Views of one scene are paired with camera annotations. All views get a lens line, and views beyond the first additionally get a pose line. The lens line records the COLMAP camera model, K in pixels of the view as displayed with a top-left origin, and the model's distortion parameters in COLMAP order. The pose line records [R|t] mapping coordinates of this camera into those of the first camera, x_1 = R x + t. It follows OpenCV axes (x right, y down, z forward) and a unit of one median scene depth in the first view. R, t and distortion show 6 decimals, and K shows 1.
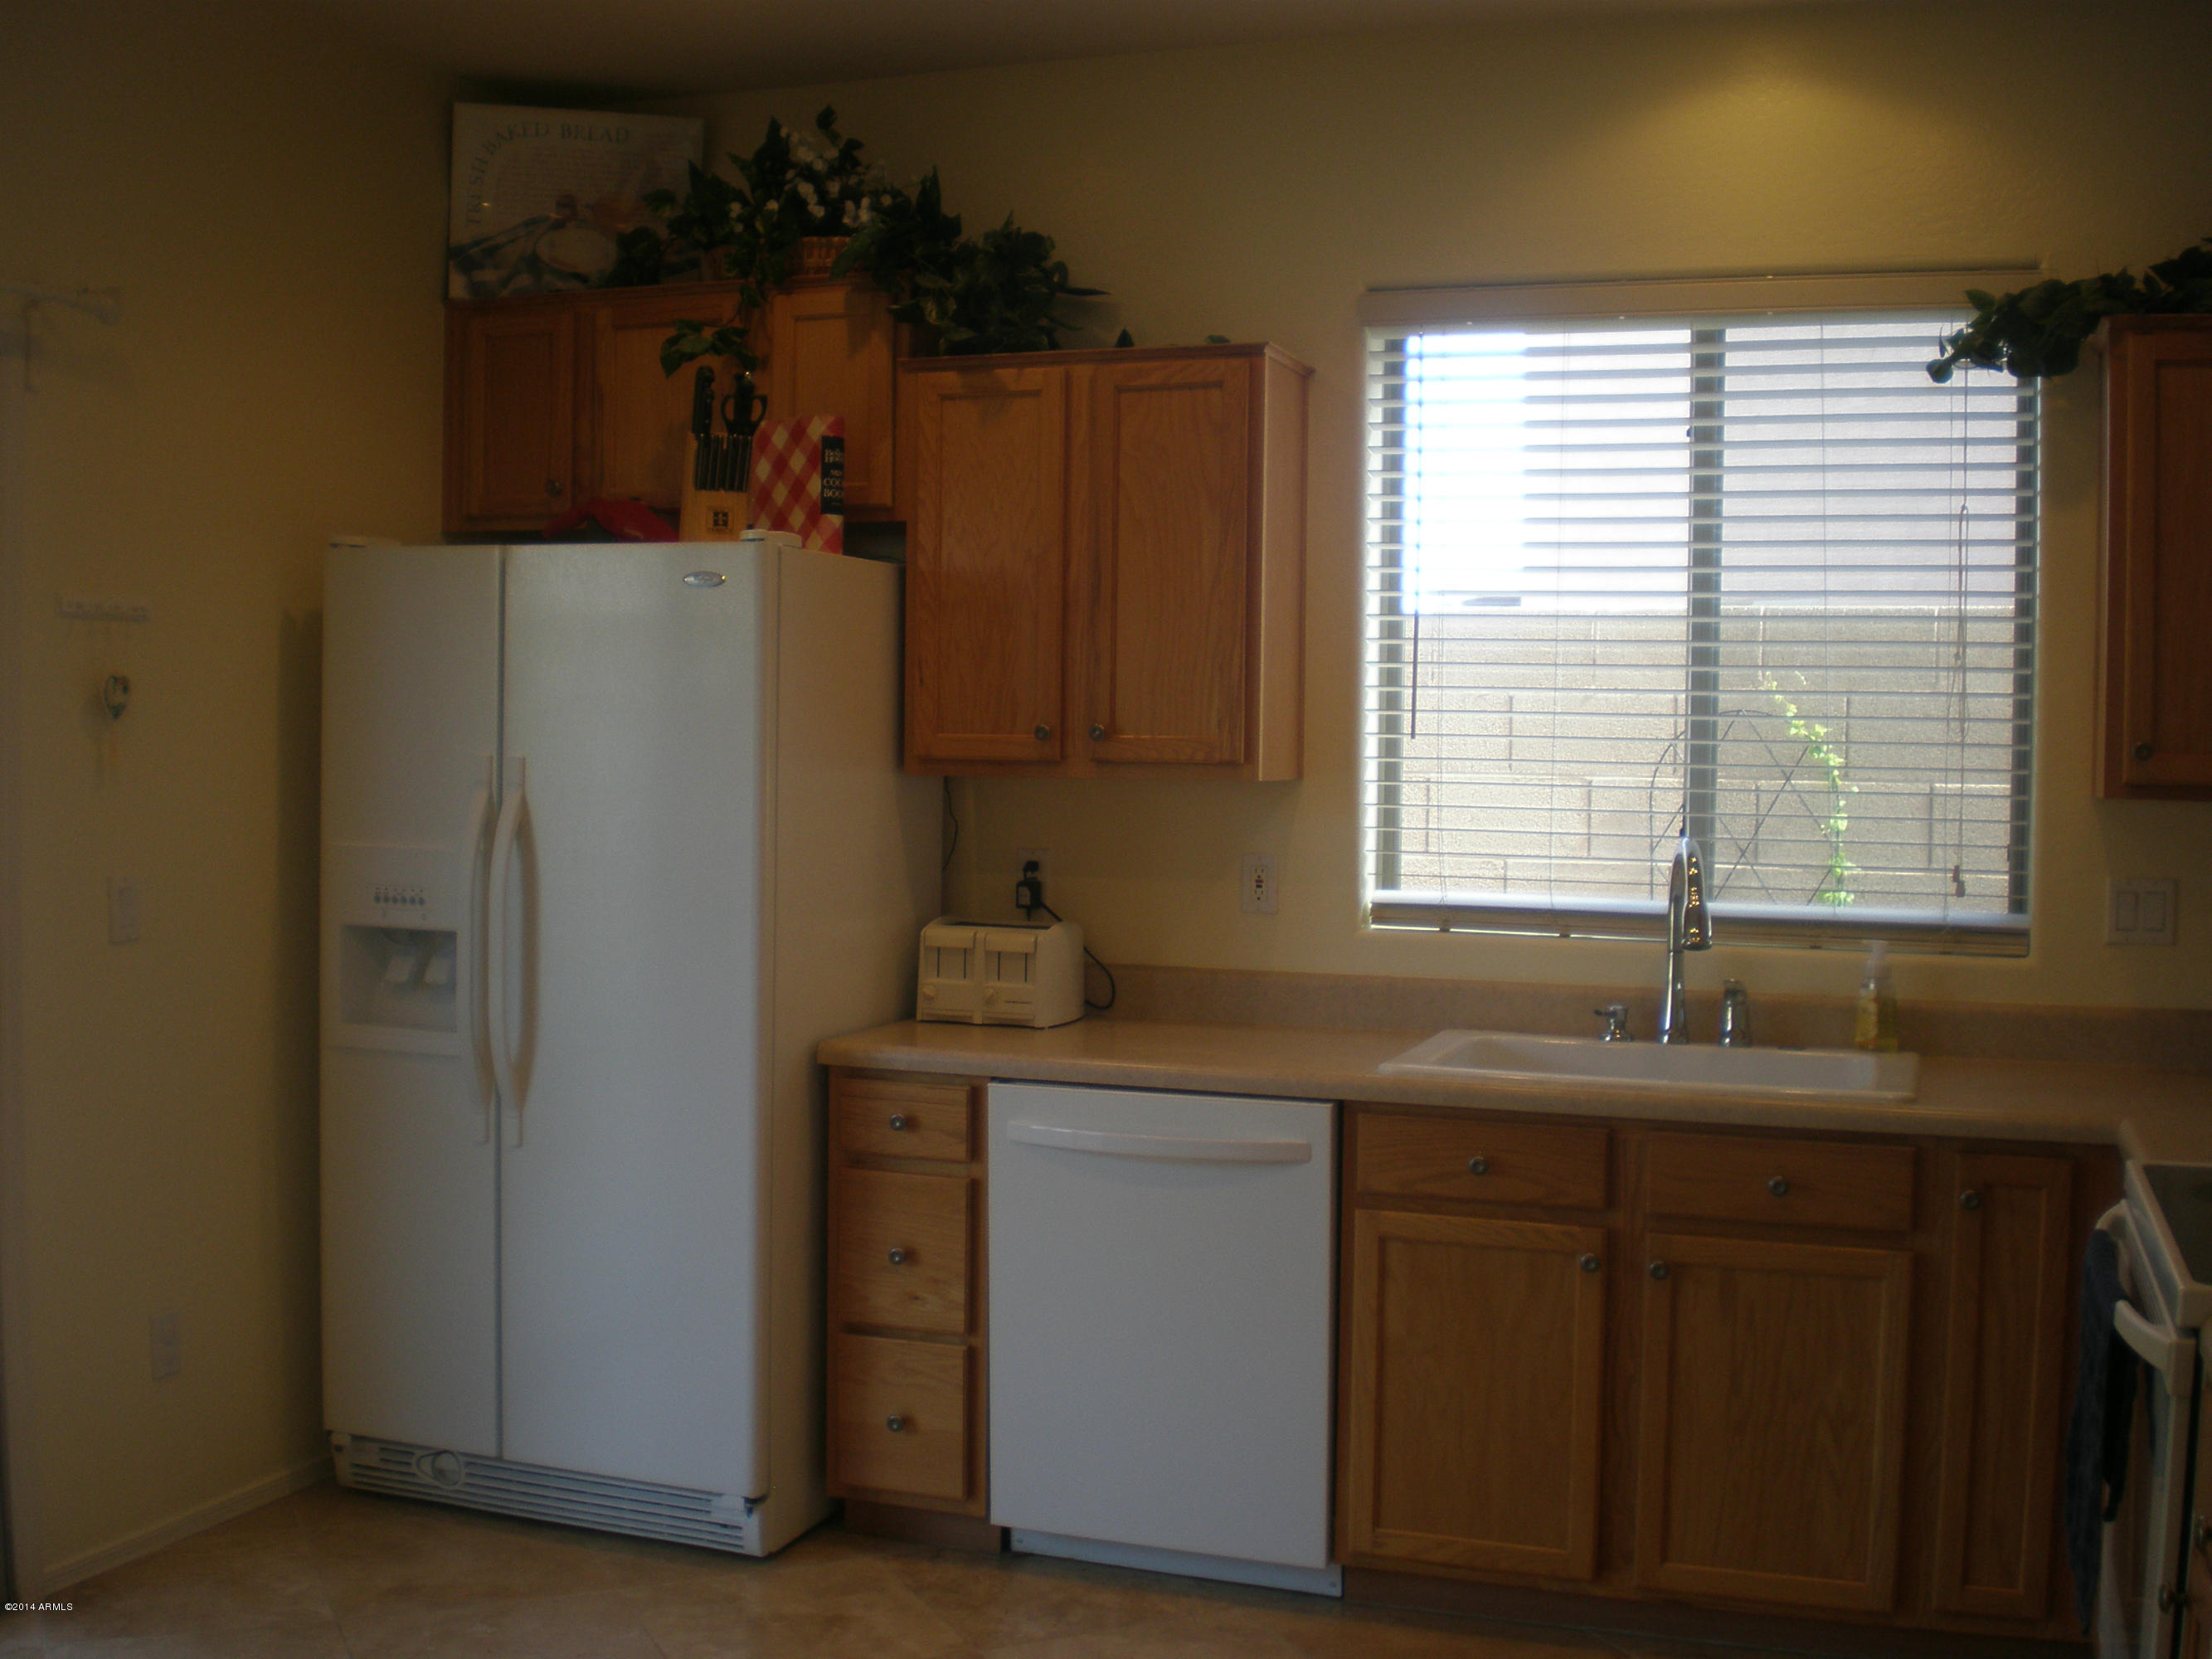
lens RADIAL K [[2393.0, 0, 1106.0], [0, 2393.0, 829.5], [0, 0, 1]] dist [-0.006513, -0.351386]
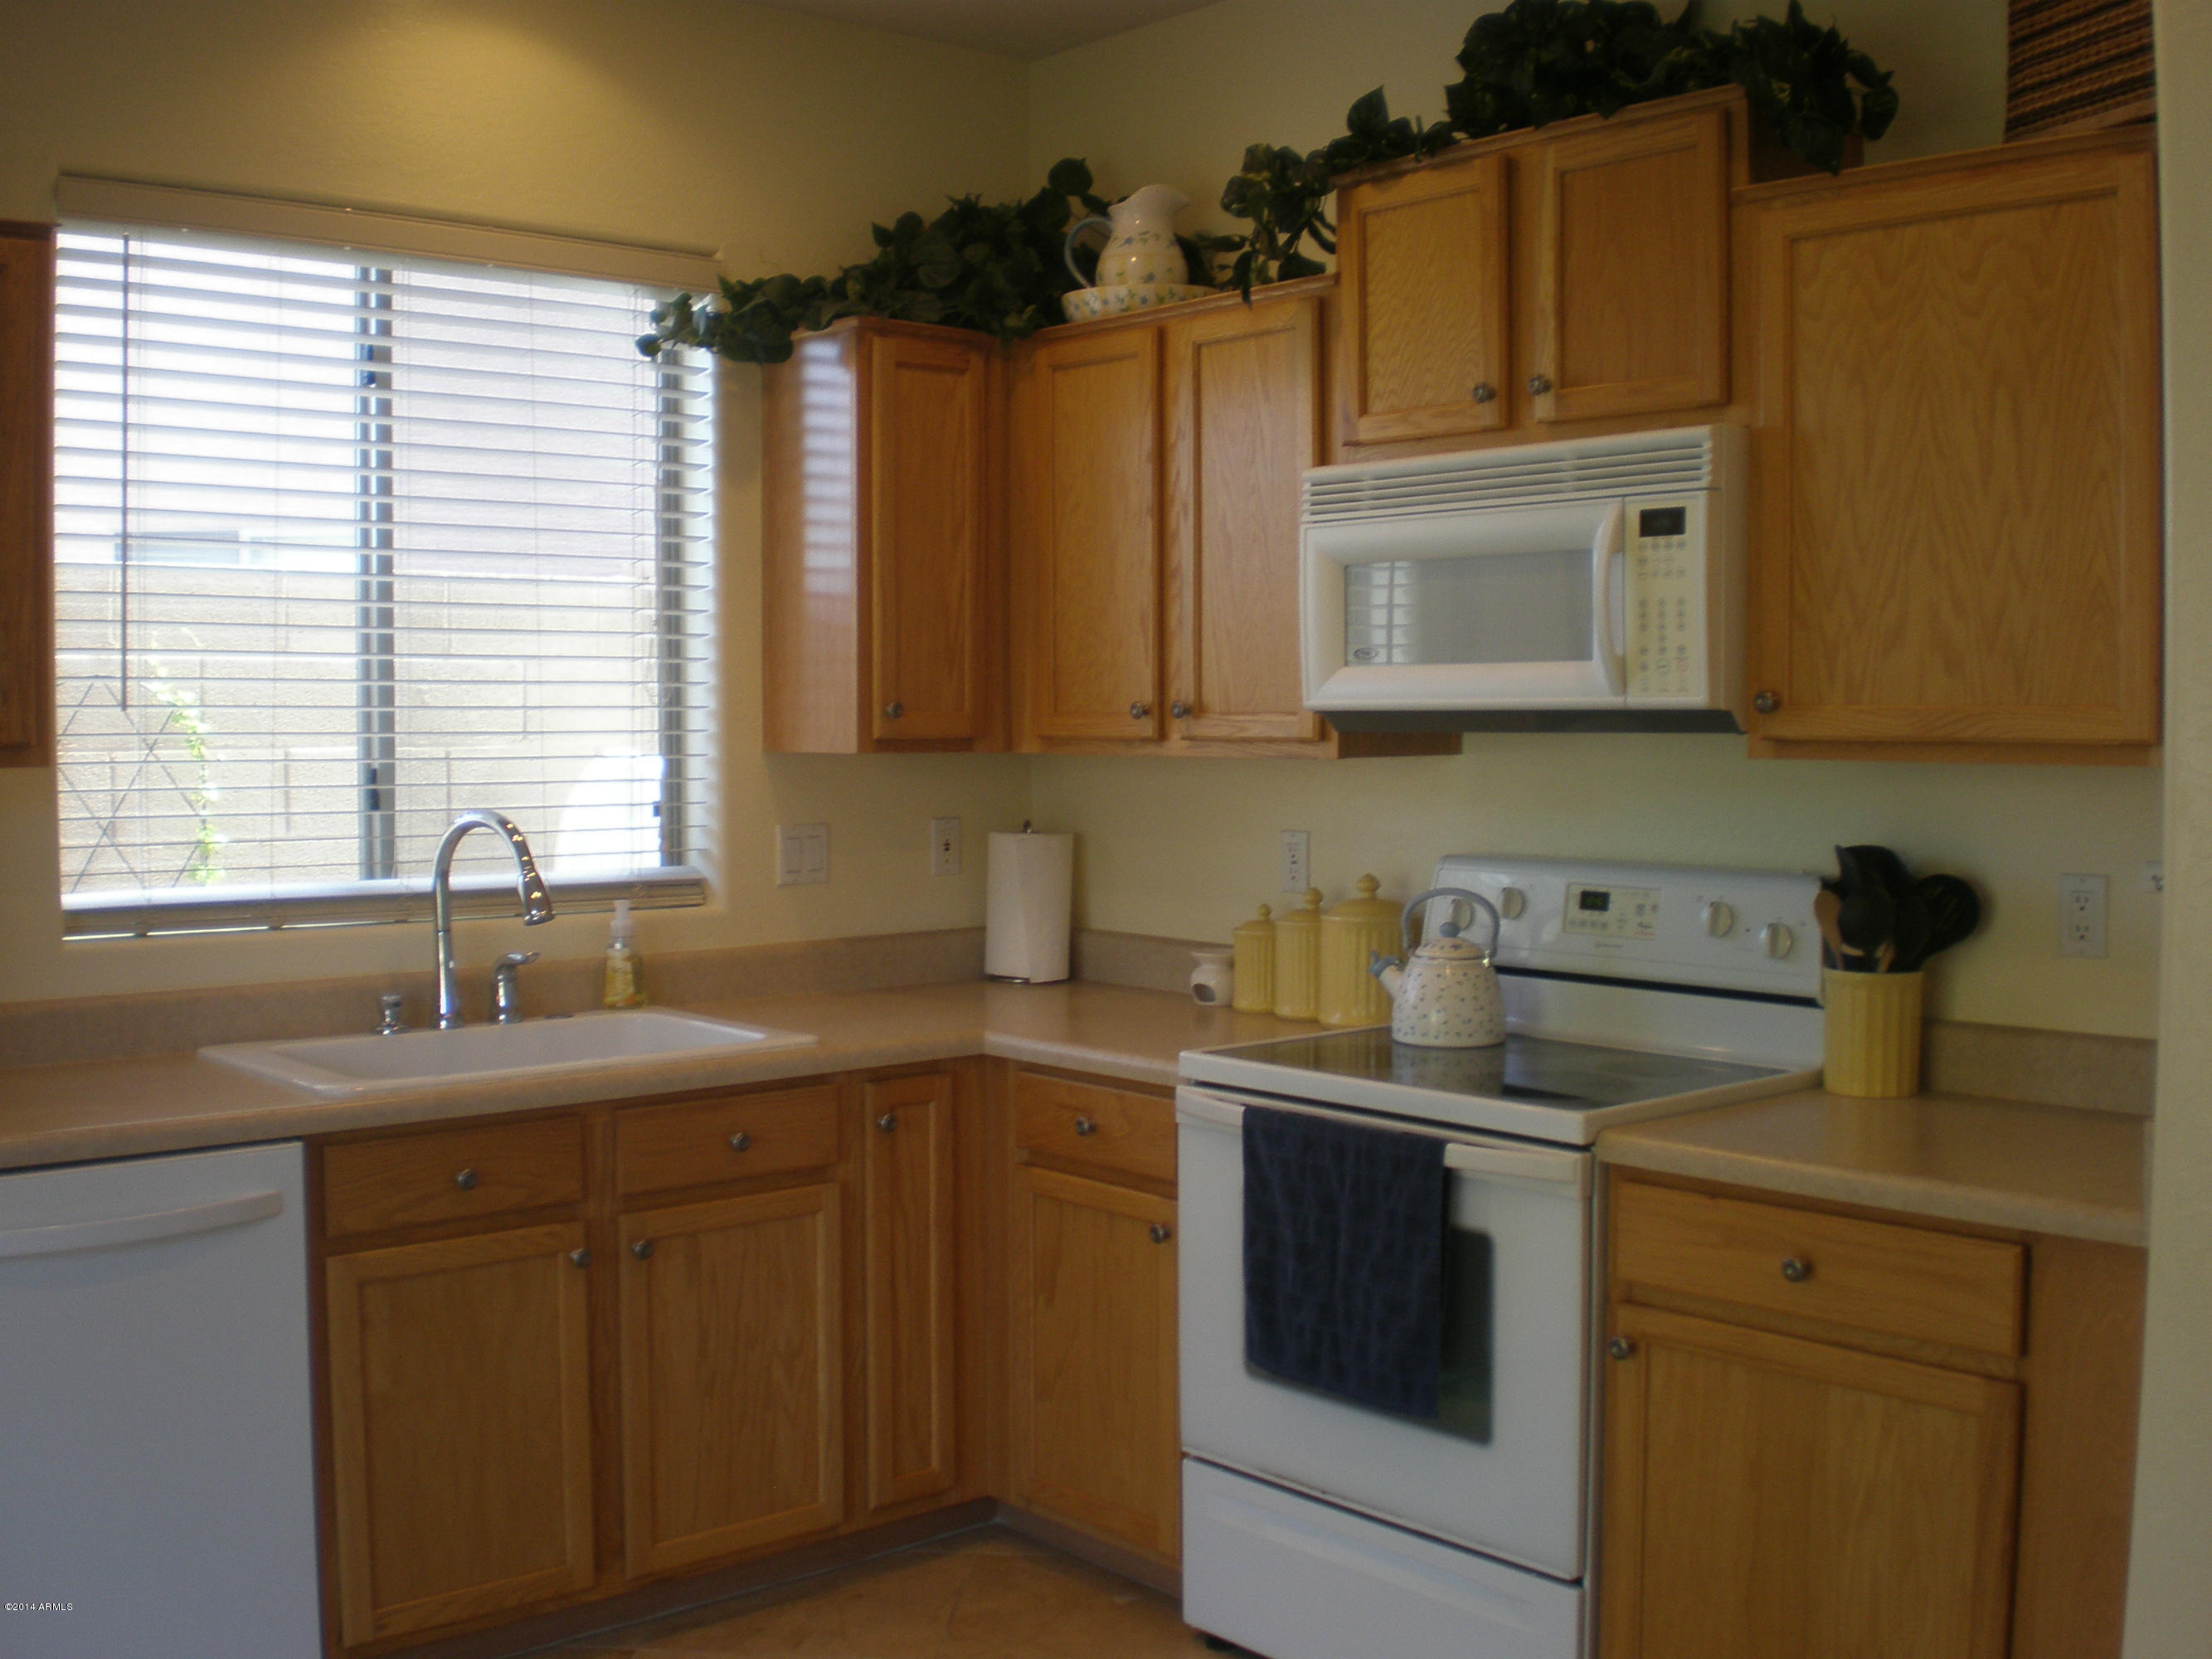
lens RADIAL K [[2393.0, 0, 1106.0], [0, 2393.0, 829.5], [0, 0, 1]] dist [-0.006513, -0.351386]
pose [[0.494312, -0.057161, 0.867403, -0.458692], [0.042078, 0.998239, 0.041804, -0.017825], [-0.868266, 0.015835, 0.495847, 0.311784]]
